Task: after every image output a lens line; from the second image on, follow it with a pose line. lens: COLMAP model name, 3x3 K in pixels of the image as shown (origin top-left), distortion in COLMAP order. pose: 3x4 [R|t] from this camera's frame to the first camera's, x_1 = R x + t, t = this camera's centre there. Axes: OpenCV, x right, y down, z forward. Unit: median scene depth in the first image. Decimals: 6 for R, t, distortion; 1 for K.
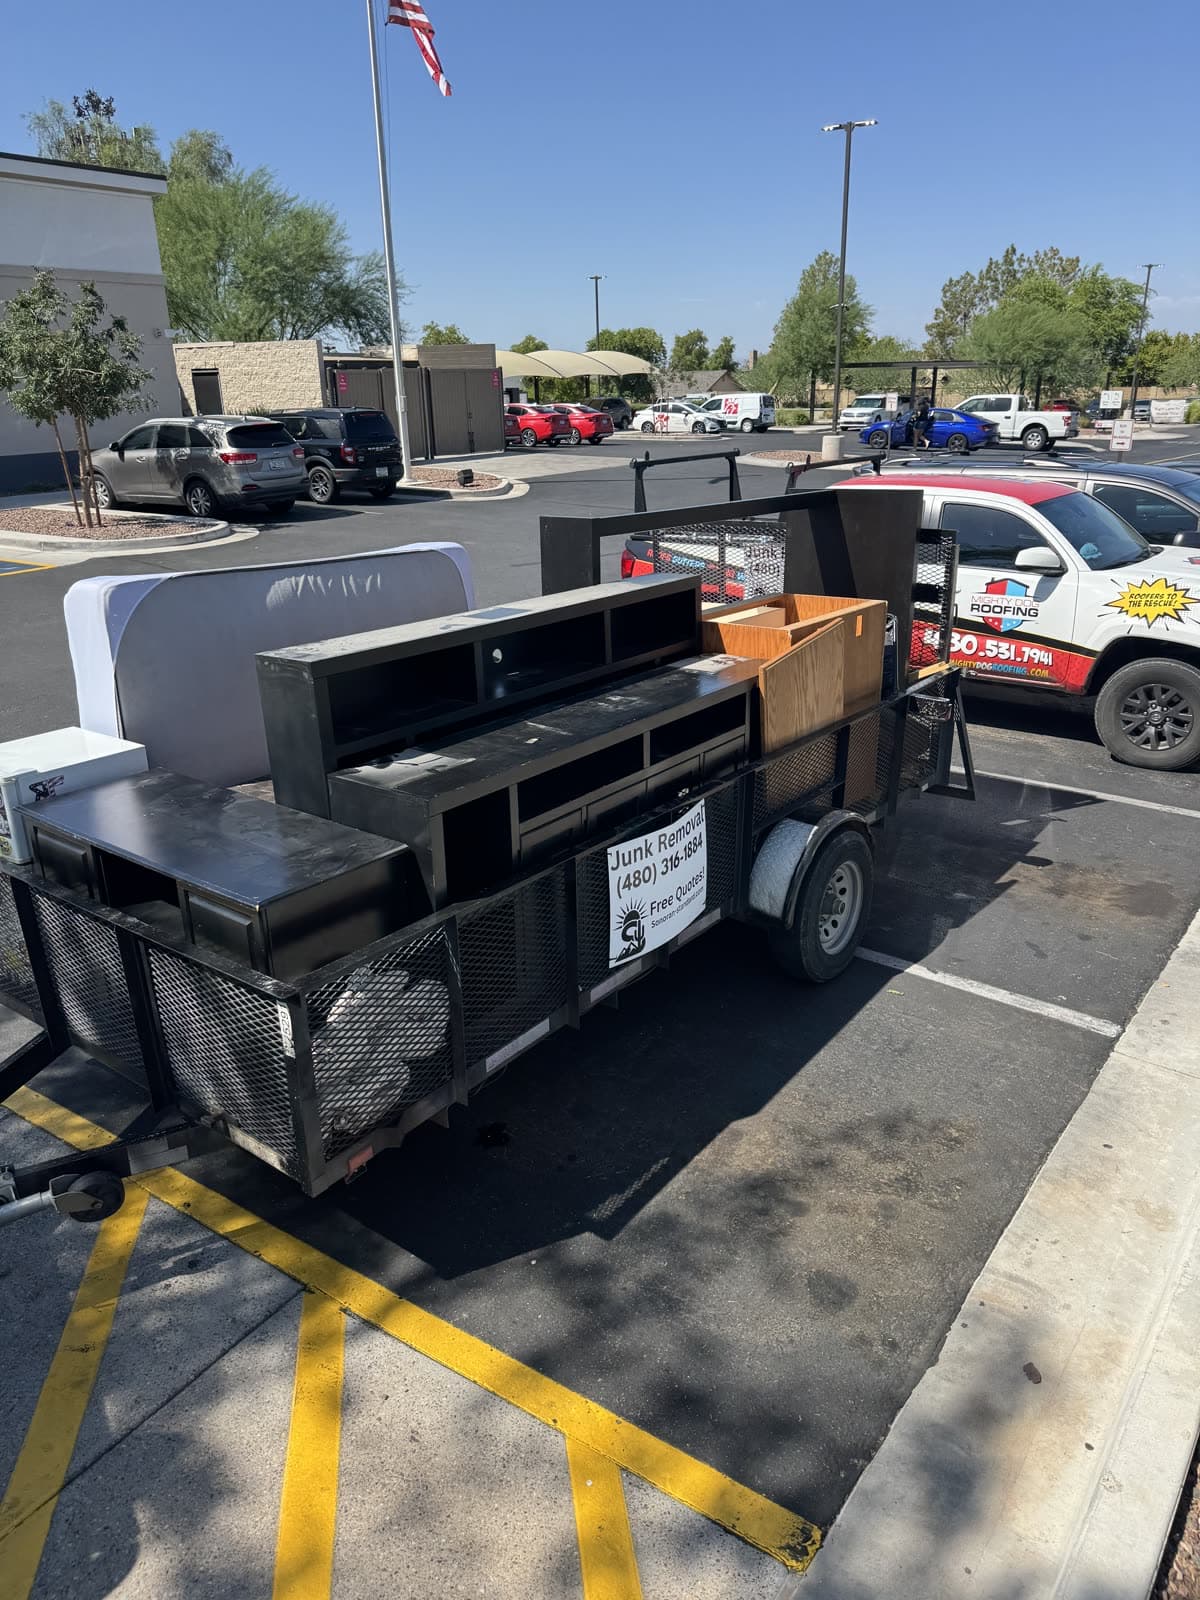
lens RADIAL K [[1153.5, 0, 600.0], [0, 1153.5, 800.0], [0, 0, 1]] dist [0.046680, -0.078161]
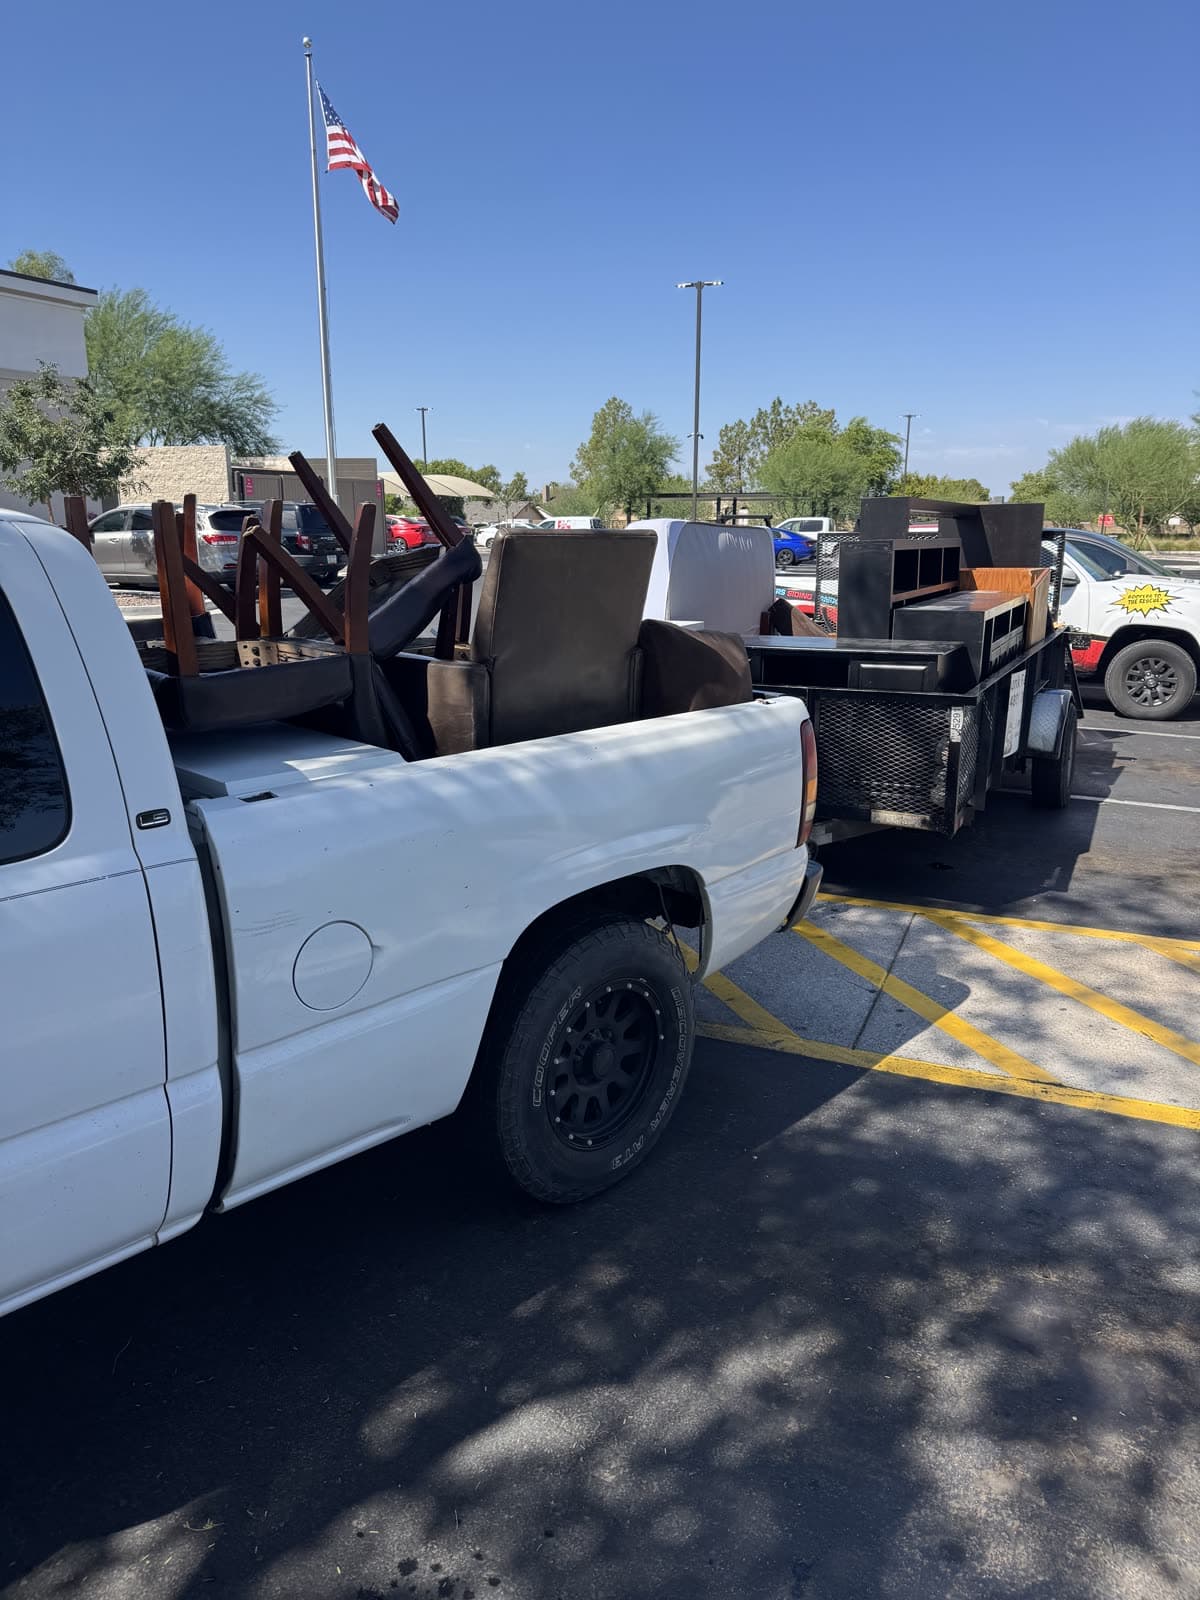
lens RADIAL K [[1144.3, 0, 605.4], [0, 1144.3, 795.0], [0, 0, 1]] dist [0.105074, -0.198462]
pose [[0.980273, -0.027328, 0.195751, -0.158563], [0.048834, 0.993177, -0.105897, 0.064192], [-0.191522, 0.113367, 0.974919, -0.079567]]
